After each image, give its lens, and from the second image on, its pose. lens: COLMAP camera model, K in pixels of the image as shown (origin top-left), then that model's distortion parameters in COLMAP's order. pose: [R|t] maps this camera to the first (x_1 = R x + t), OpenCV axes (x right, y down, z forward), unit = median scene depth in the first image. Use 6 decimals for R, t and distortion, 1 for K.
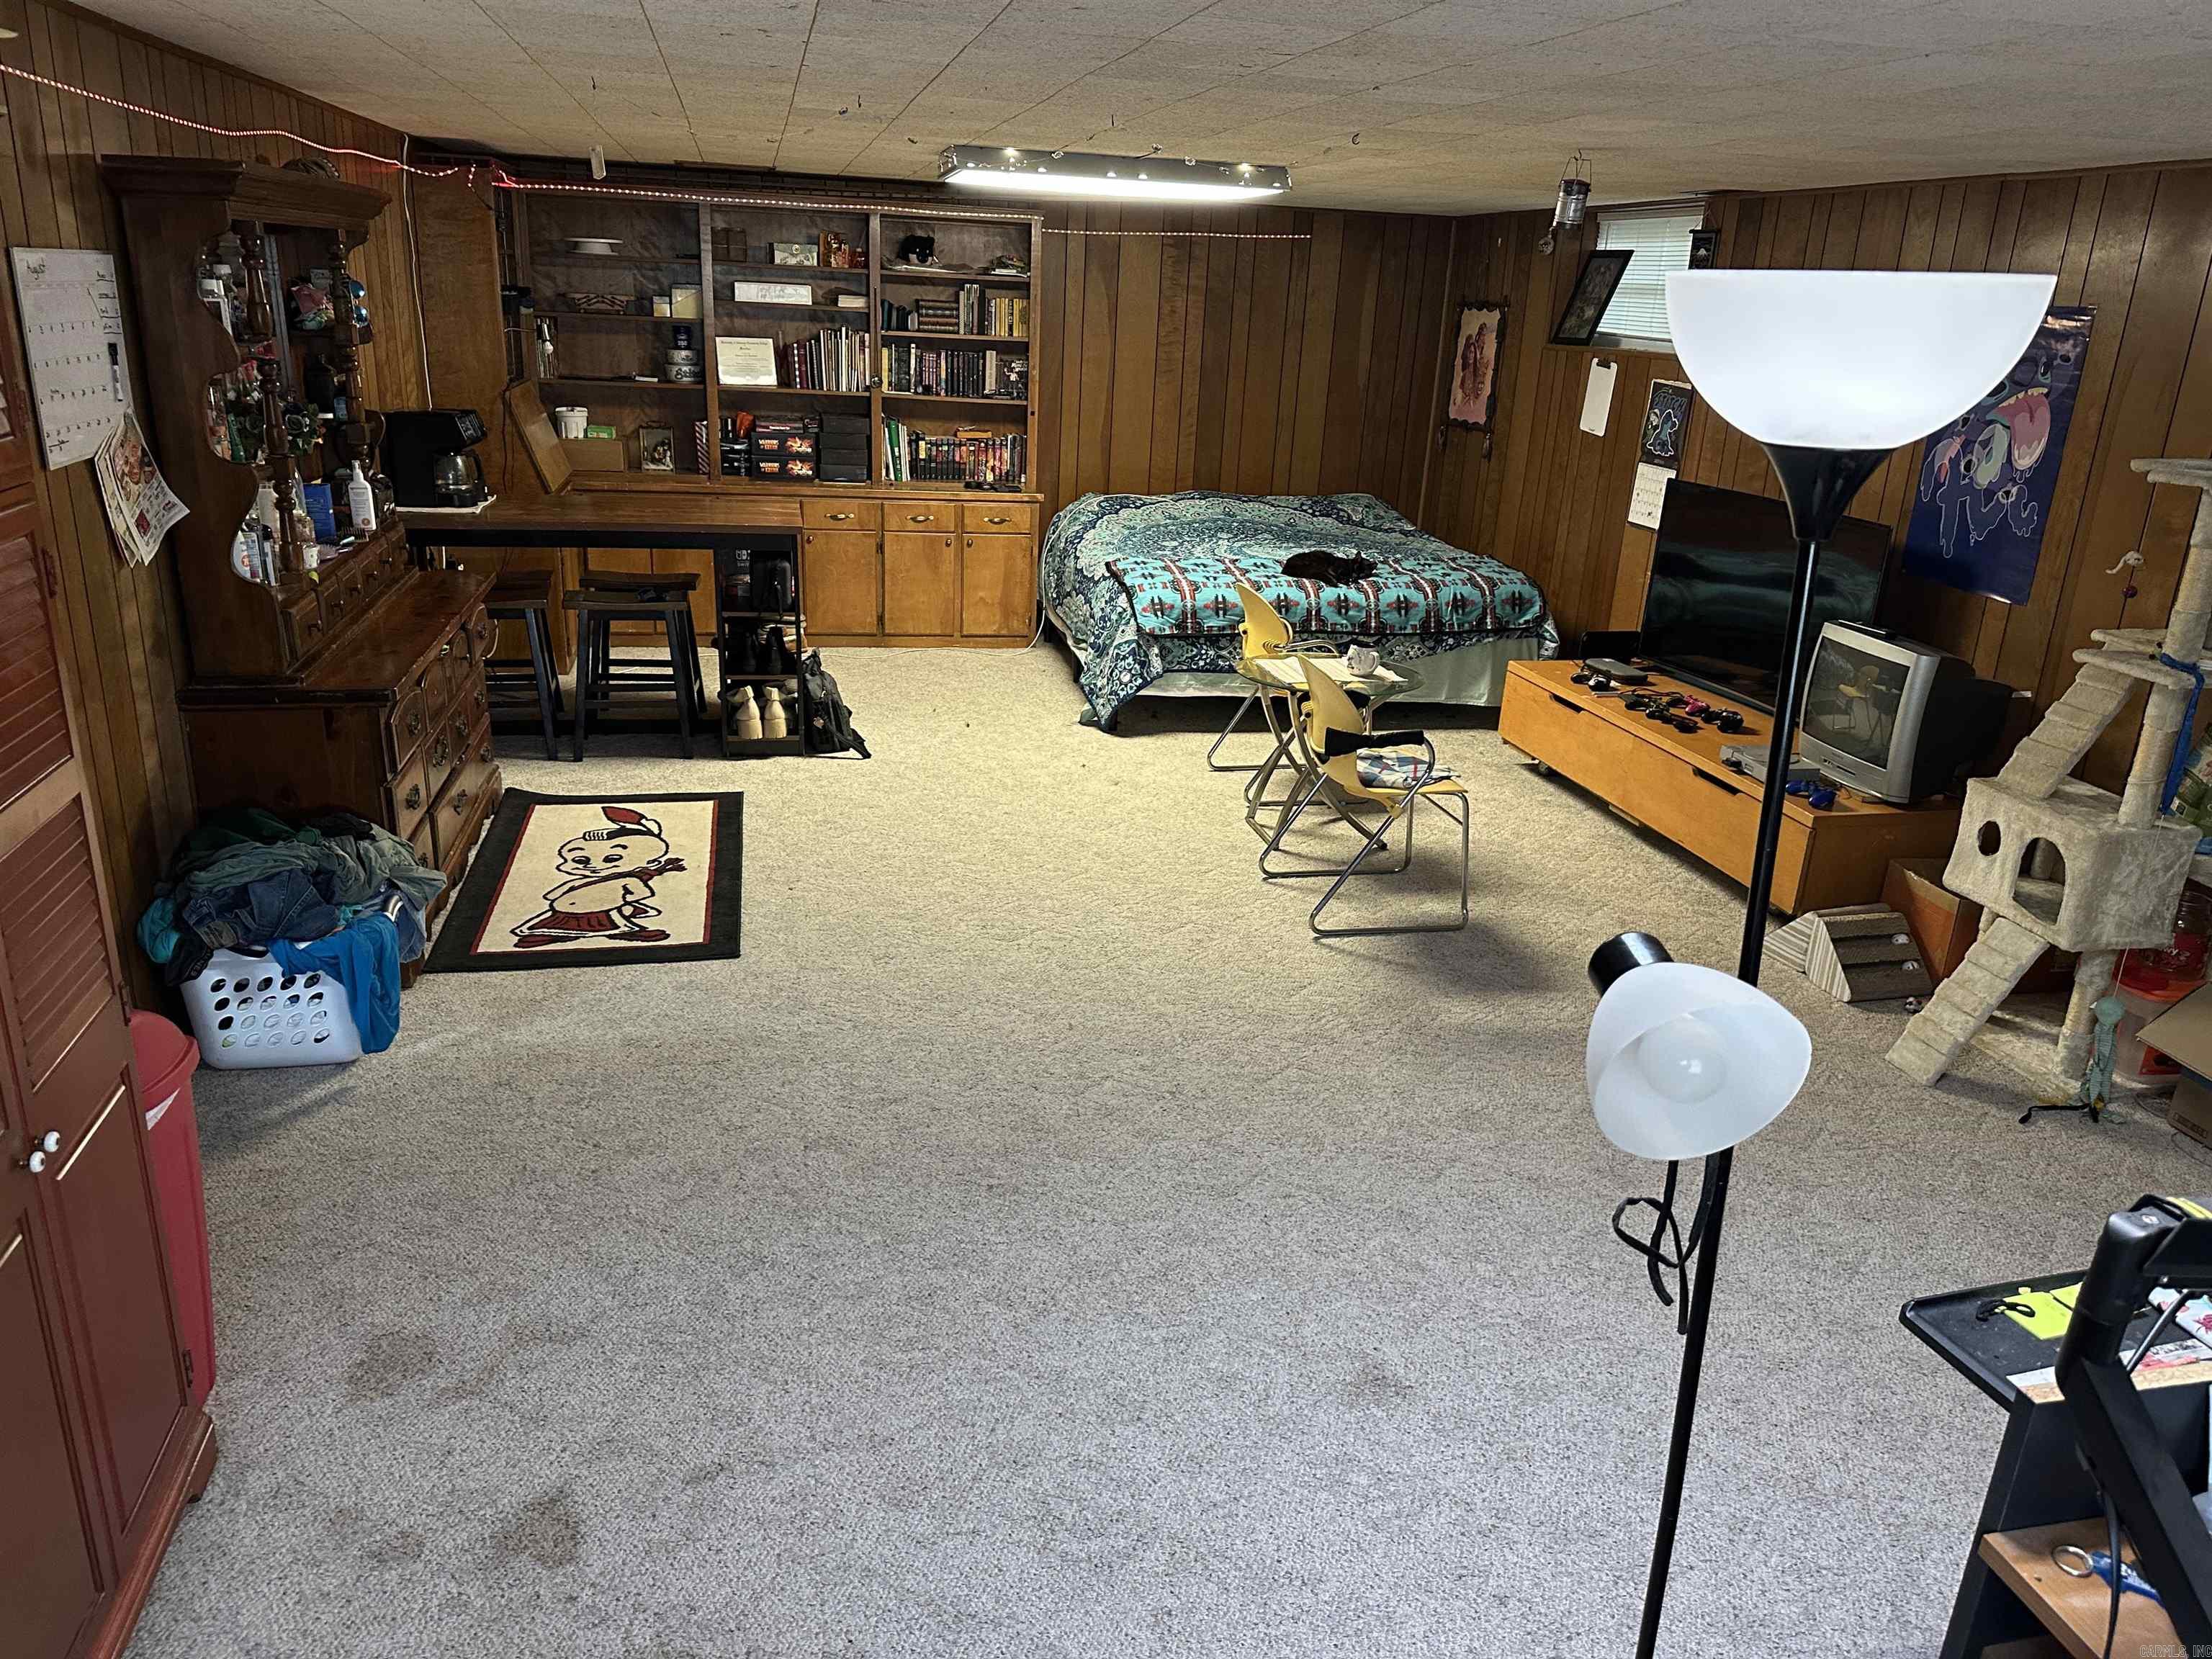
lens RADIAL K [[1573.8, 0, 1107.2], [0, 1573.8, 822.4], [0, 0, 1]] dist [0.029212, -0.009391]
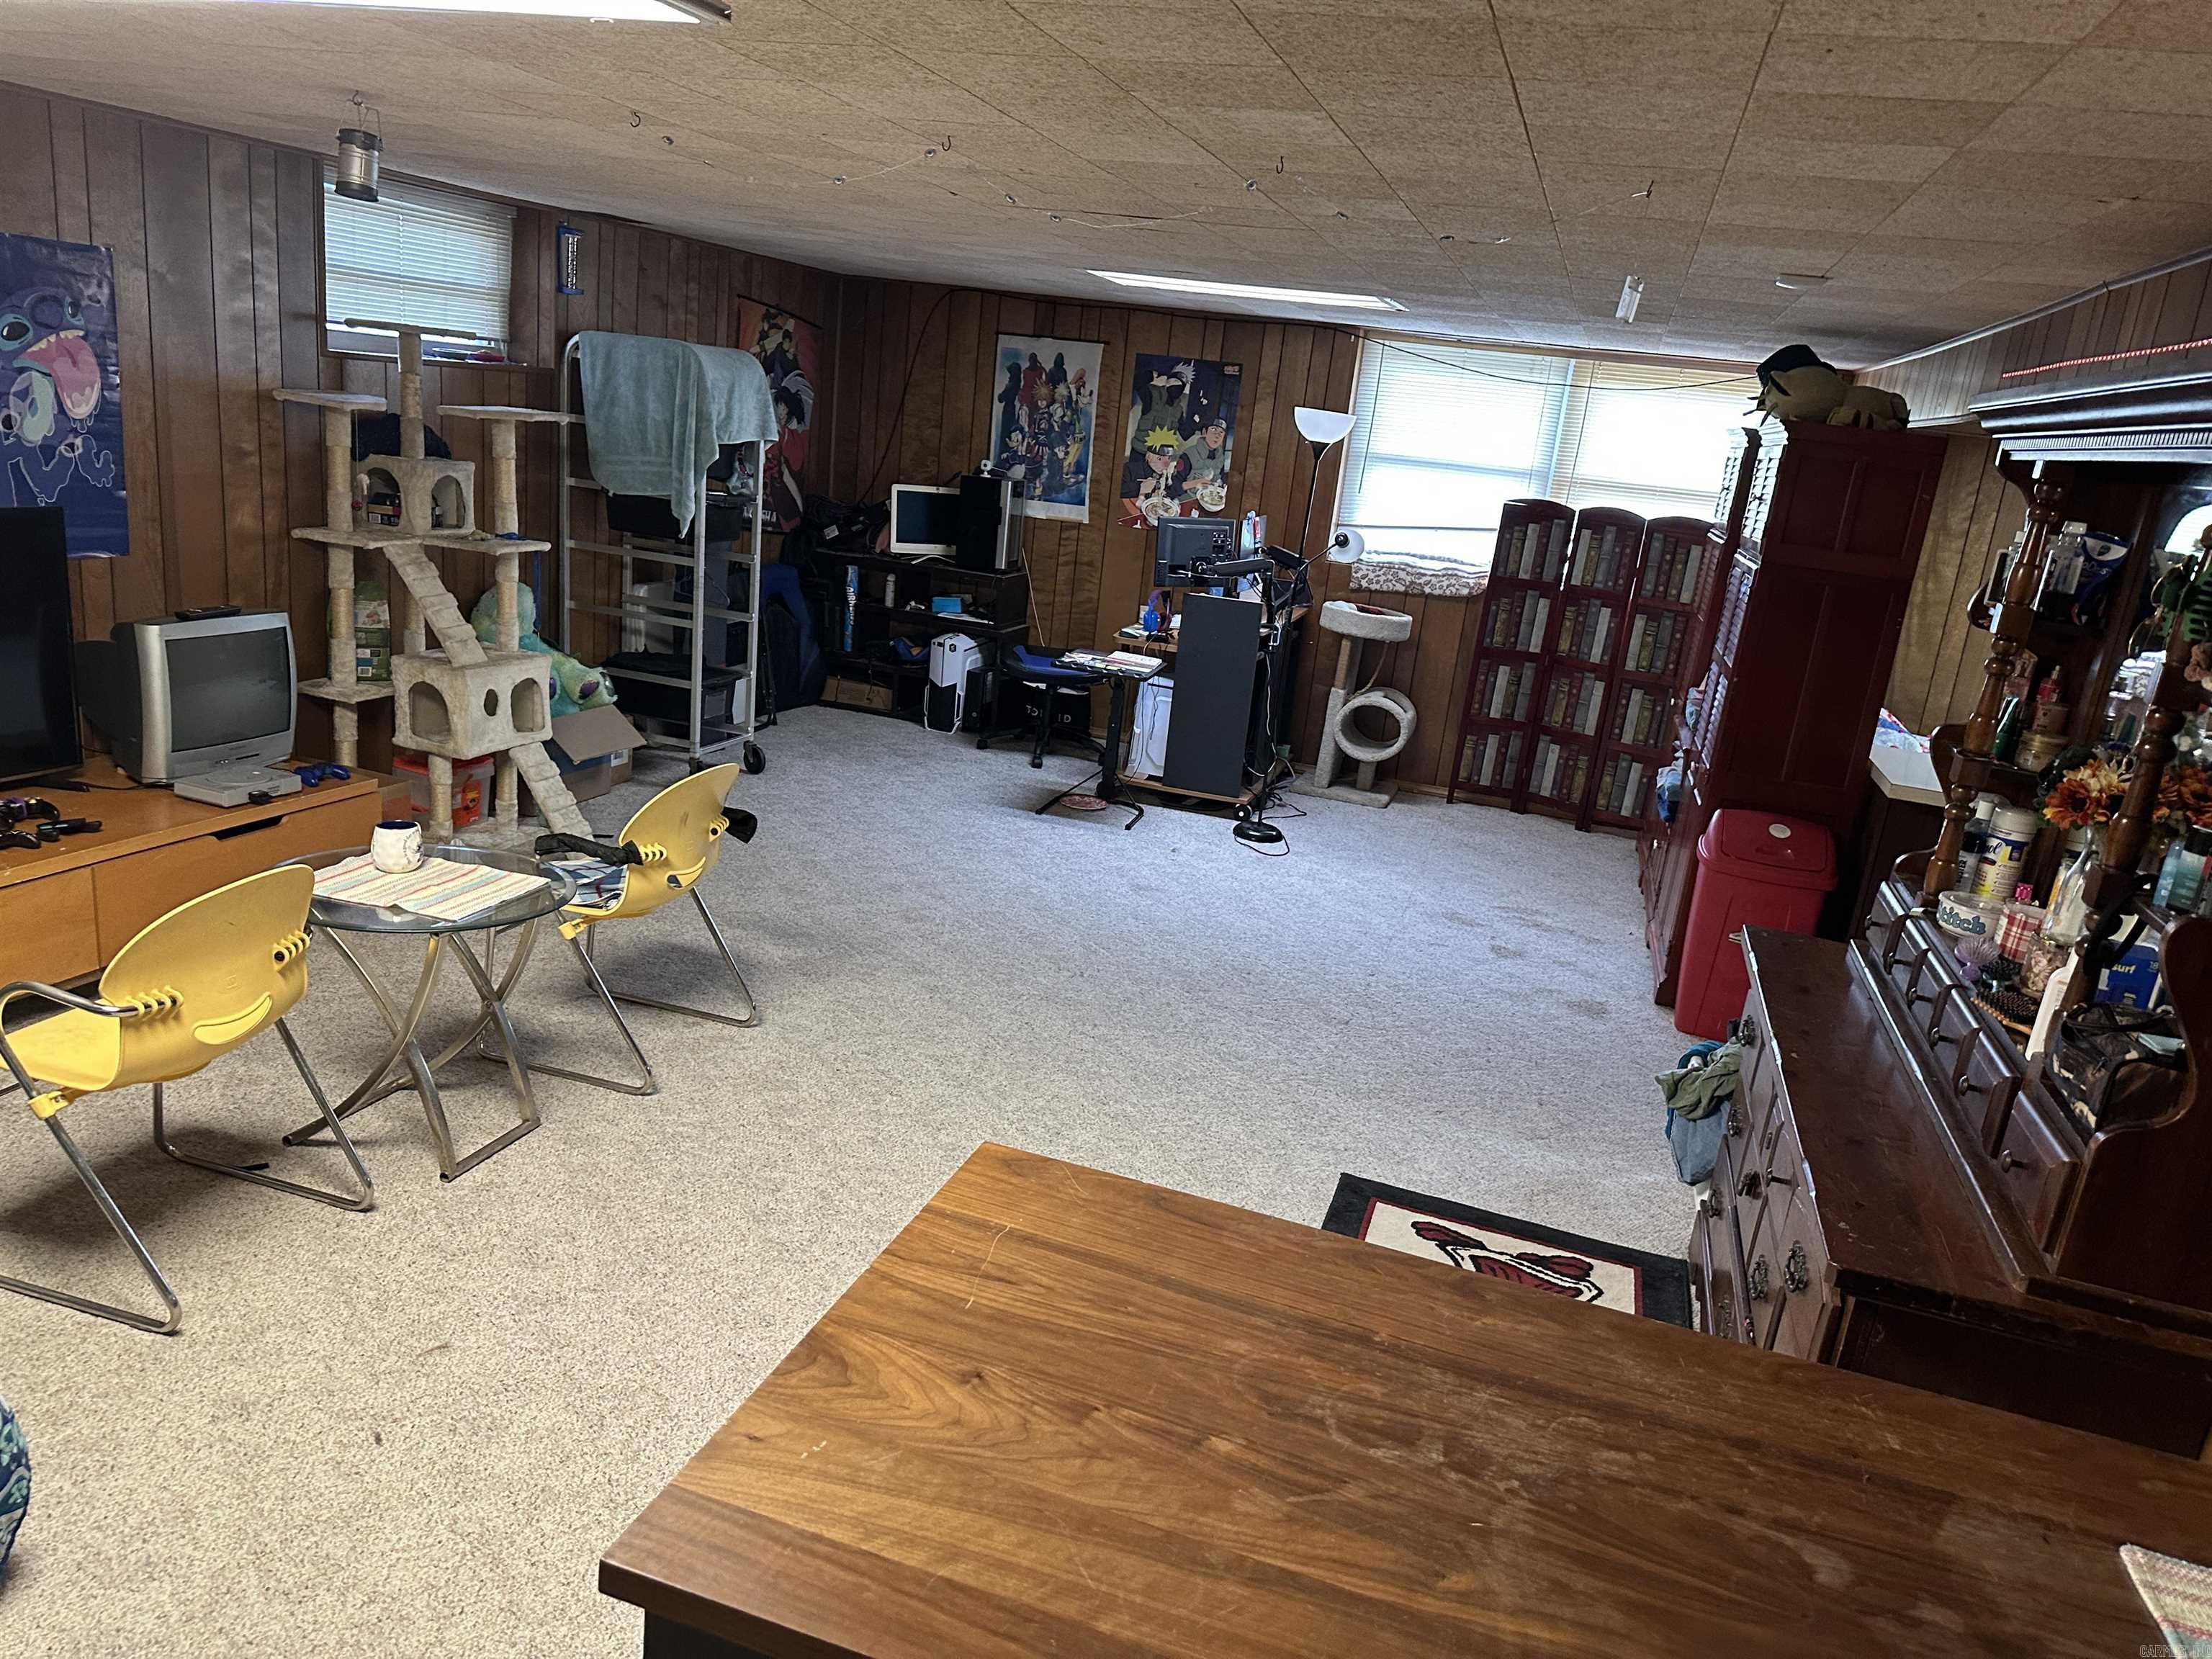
lens RADIAL K [[1573.8, 0, 1104.6], [0, 1573.8, 837.1], [0, 0, 1]] dist [0.029212, -0.009391]
pose [[-0.857694, -0.271800, 0.436448, -0.445233], [0.013162, 0.836969, 0.547091, -0.556802], [-0.513993, 0.474981, -0.714286, 1.579322]]
